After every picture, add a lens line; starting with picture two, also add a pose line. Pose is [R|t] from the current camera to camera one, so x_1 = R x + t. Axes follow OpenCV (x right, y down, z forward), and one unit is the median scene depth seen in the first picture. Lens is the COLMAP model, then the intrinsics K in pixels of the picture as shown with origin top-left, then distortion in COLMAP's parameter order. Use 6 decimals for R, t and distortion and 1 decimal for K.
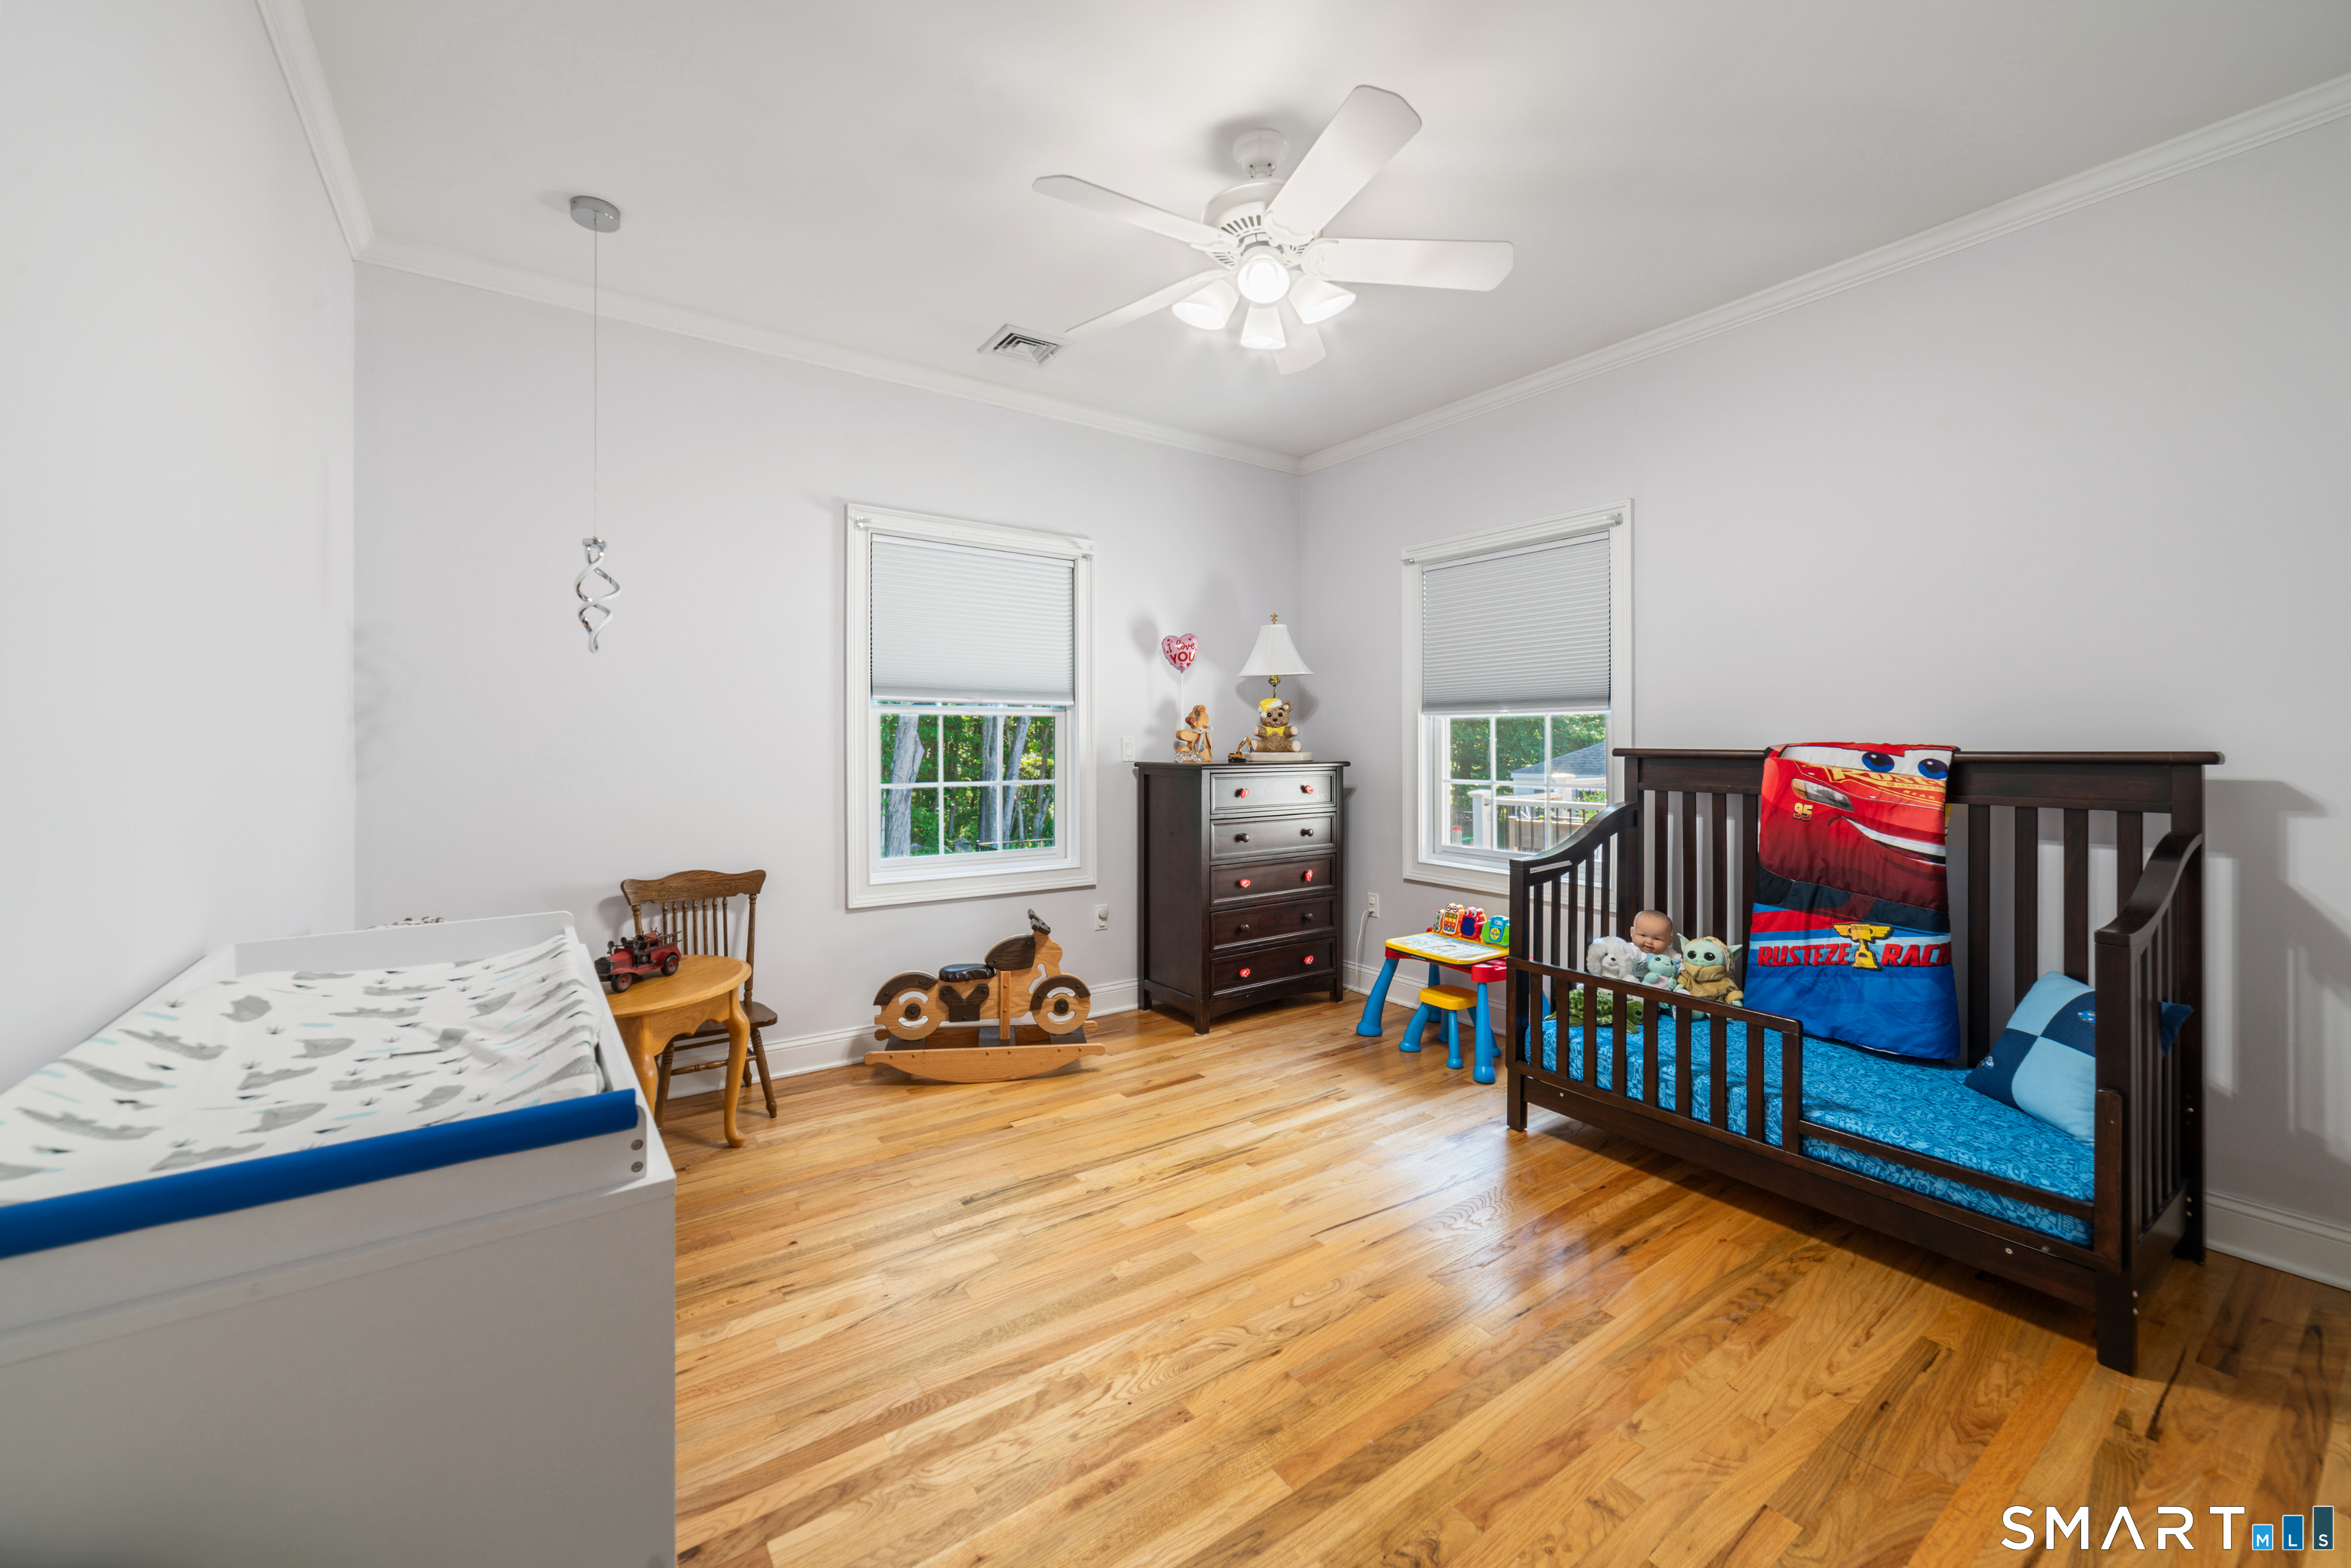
lens RADIAL K [[920.8, 0, 1171.7], [0, 920.8, 758.8], [0, 0, 1]] dist [-0.001693, 0.001339]
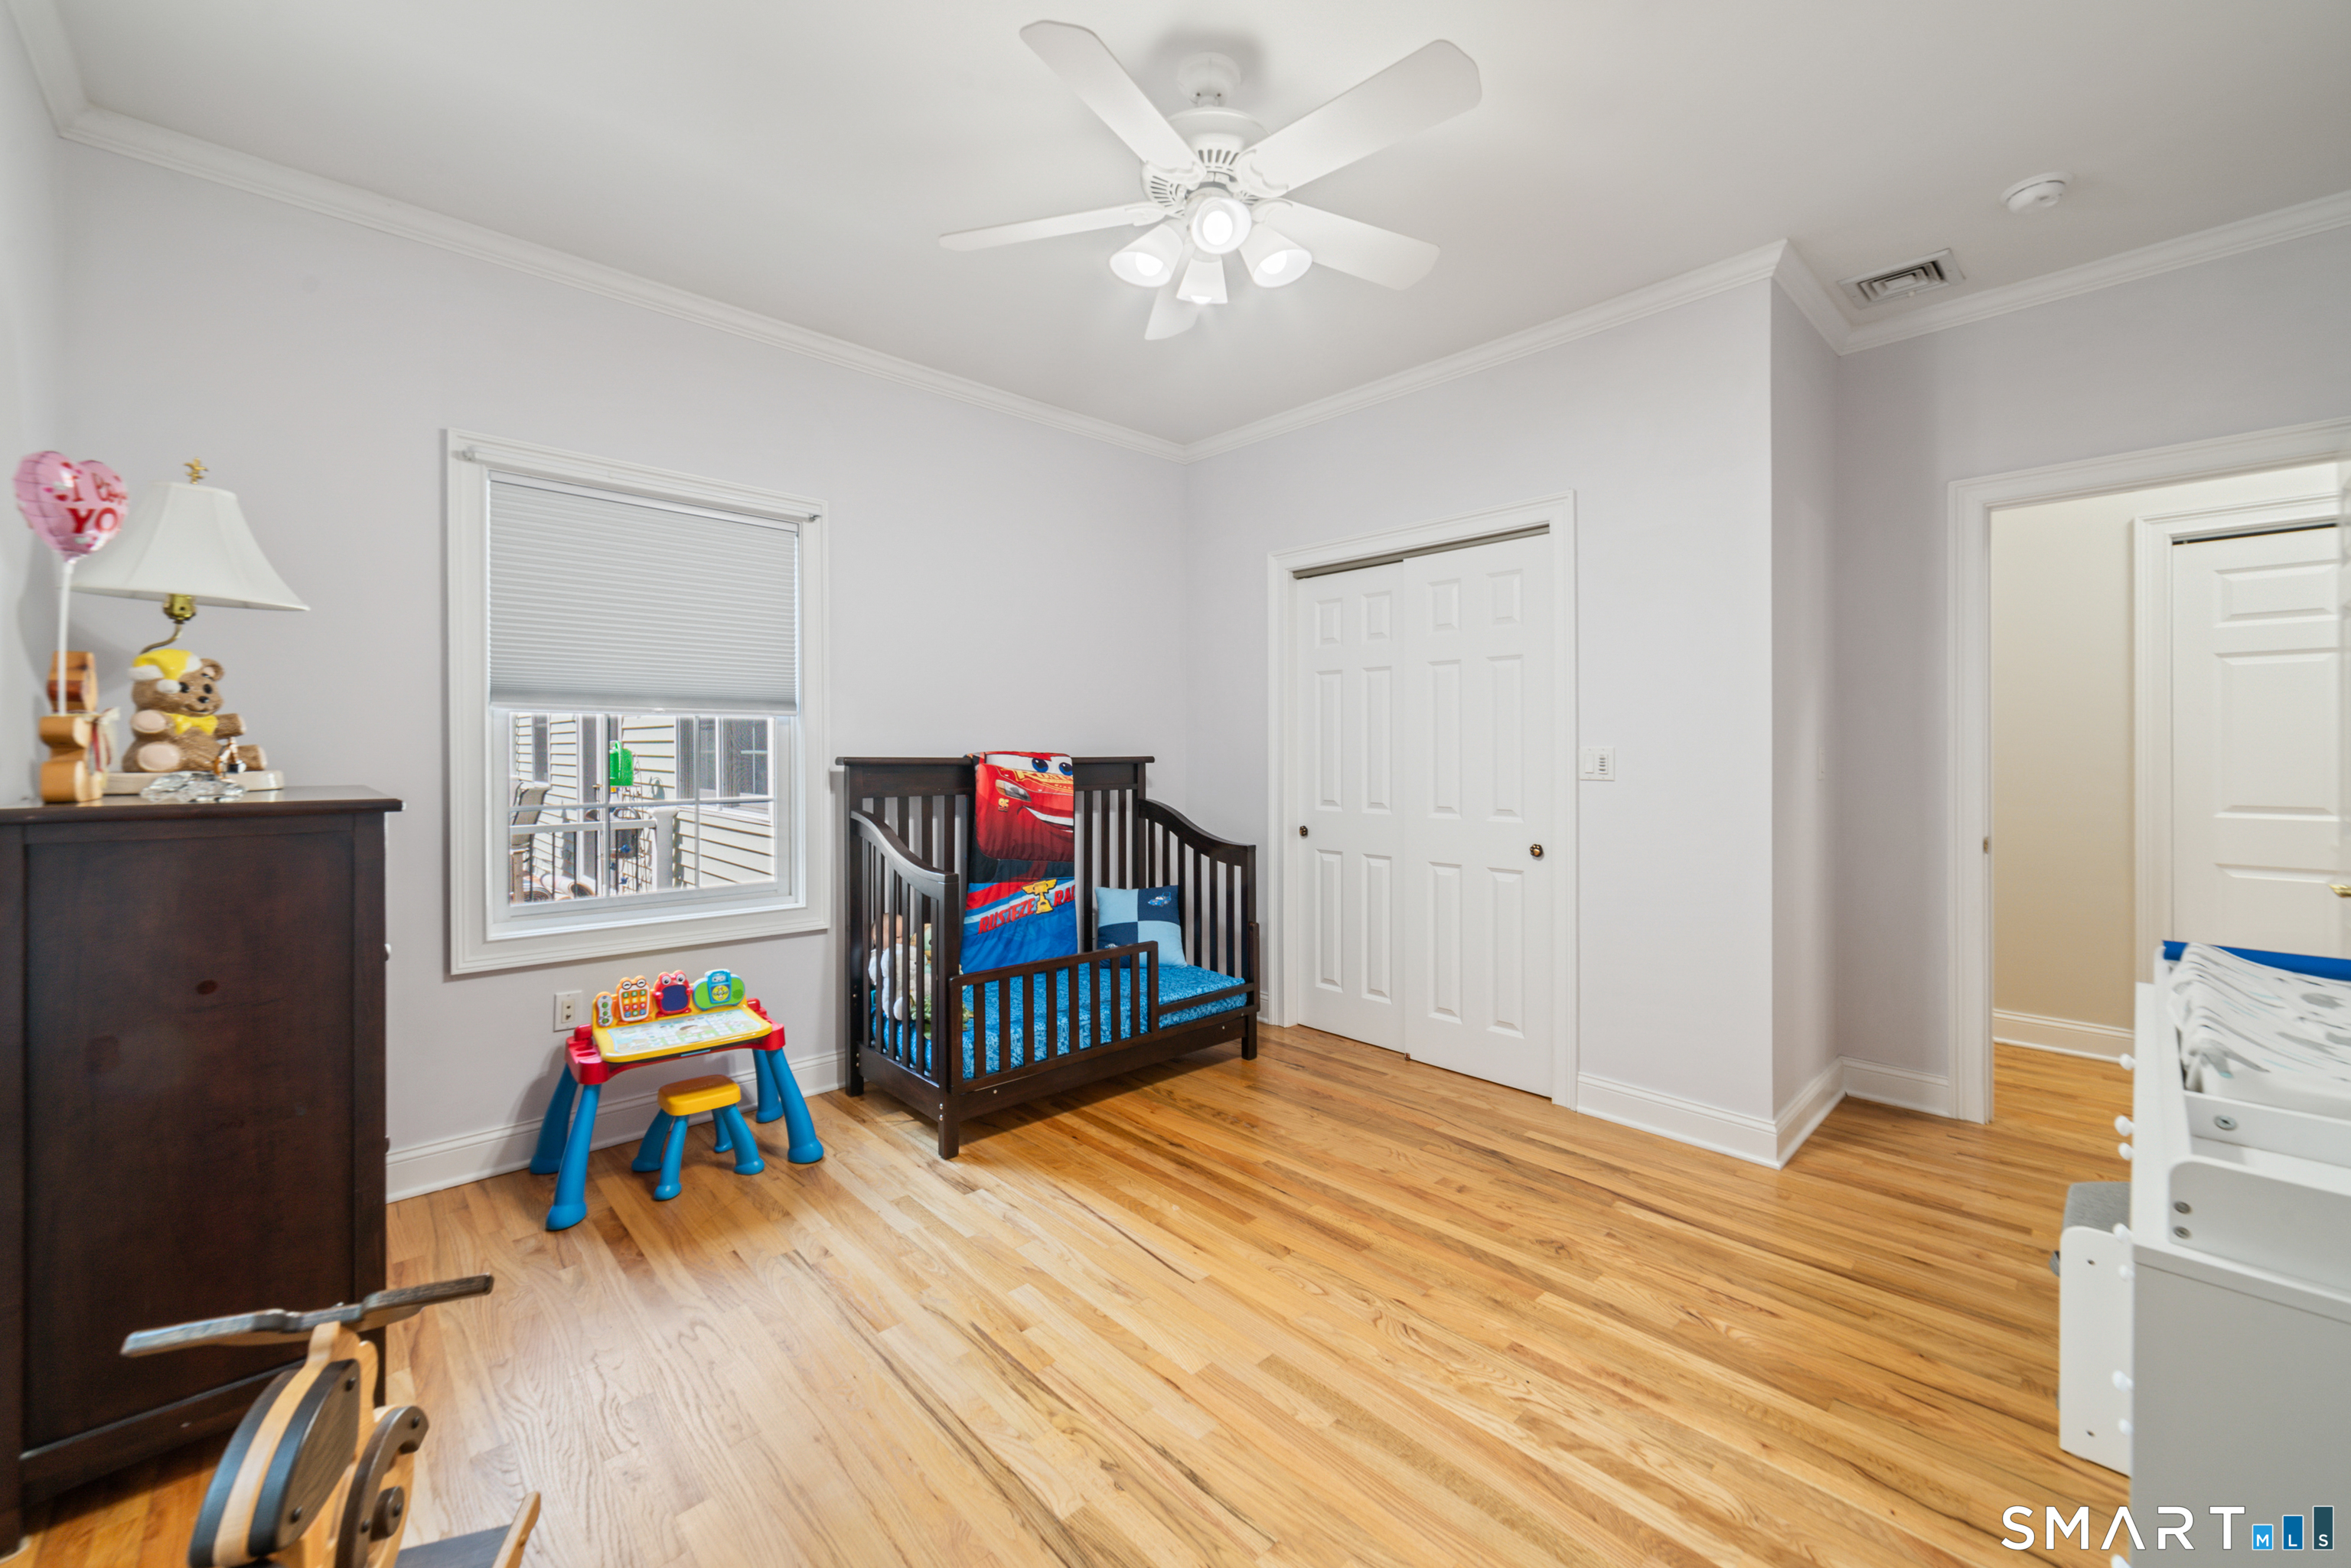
lens RADIAL K [[920.8, 0, 1172.4], [0, 920.8, 763.2], [0, 0, 1]] dist [-0.001693, 0.001339]
pose [[-0.139808, -0.008028, 0.990146, -0.684083], [0.018913, 0.999763, 0.010777, -0.011519], [-0.989998, 0.020233, -0.139623, 1.031849]]
